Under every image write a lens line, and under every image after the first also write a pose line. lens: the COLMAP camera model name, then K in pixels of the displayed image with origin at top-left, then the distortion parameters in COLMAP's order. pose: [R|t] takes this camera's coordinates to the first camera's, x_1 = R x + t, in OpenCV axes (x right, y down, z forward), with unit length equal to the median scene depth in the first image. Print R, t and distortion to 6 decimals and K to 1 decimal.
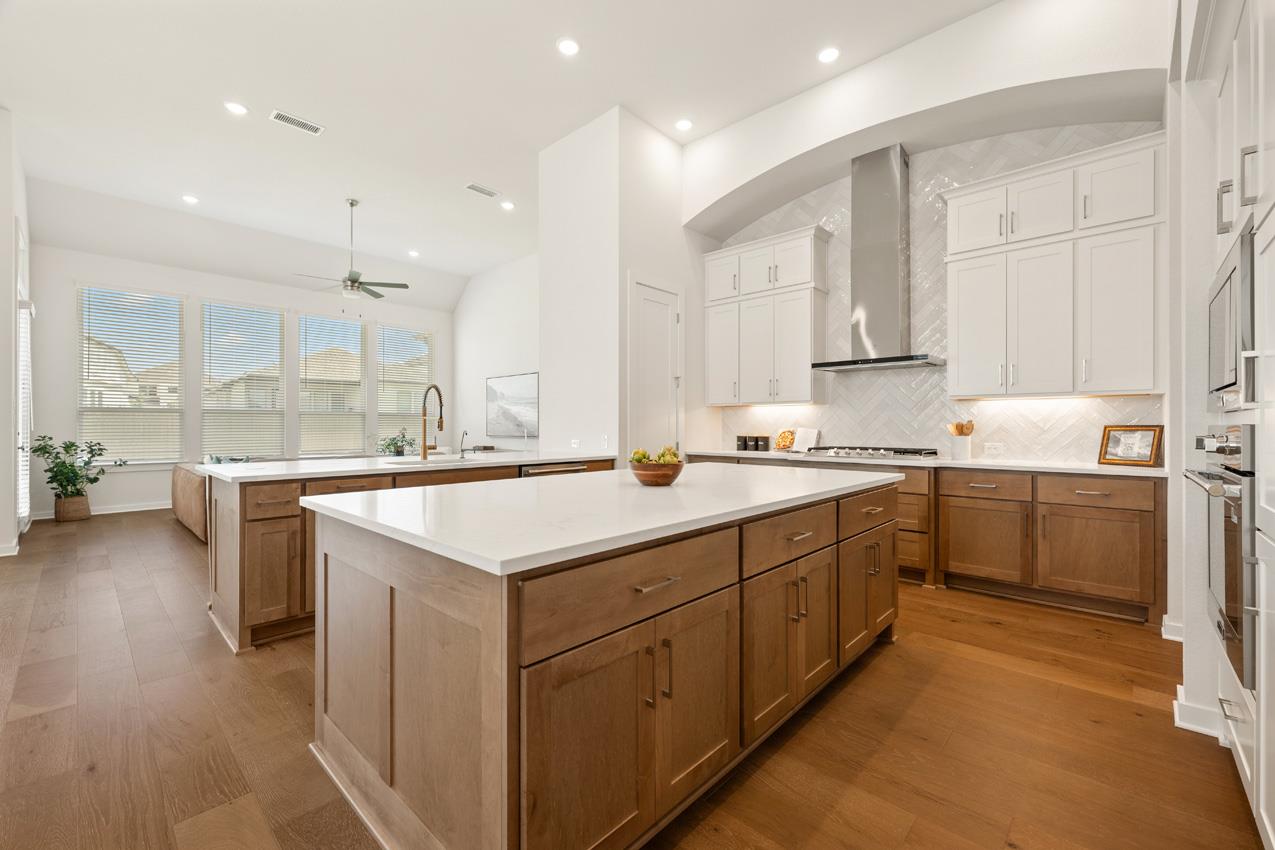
lens RADIAL K [[528.5, 0, 633.1], [0, 528.5, 424.6], [0, 0, 1]] dist [-0.001498, 0.000515]
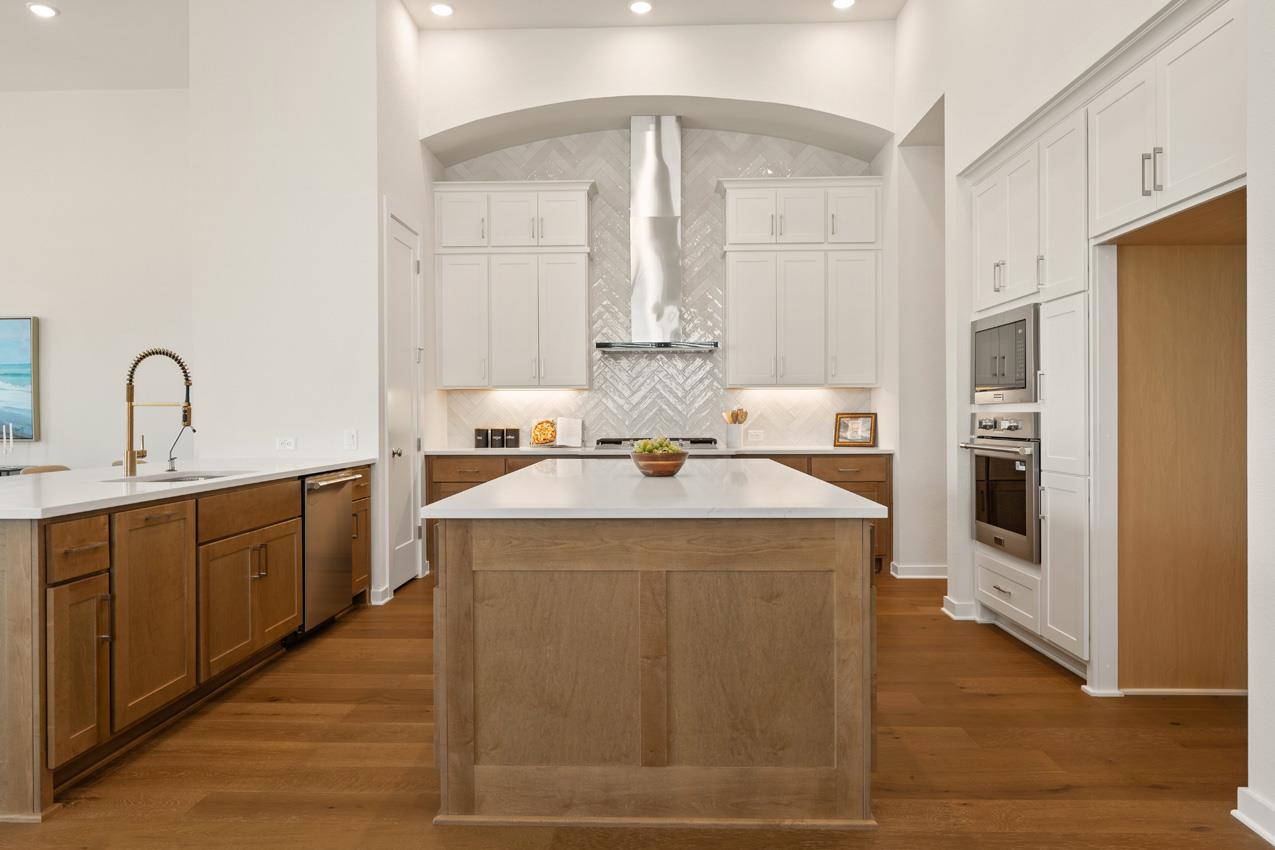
lens RADIAL K [[819.7, 0, 642.5], [0, 819.7, 418.4], [0, 0, 1]] dist [-0.000417, -0.003417]
pose [[0.748017, -0.007439, 0.663638, -0.467851], [0.003870, 0.999969, 0.006846, -0.000689], [-0.663668, -0.002553, 0.748023, -0.048501]]
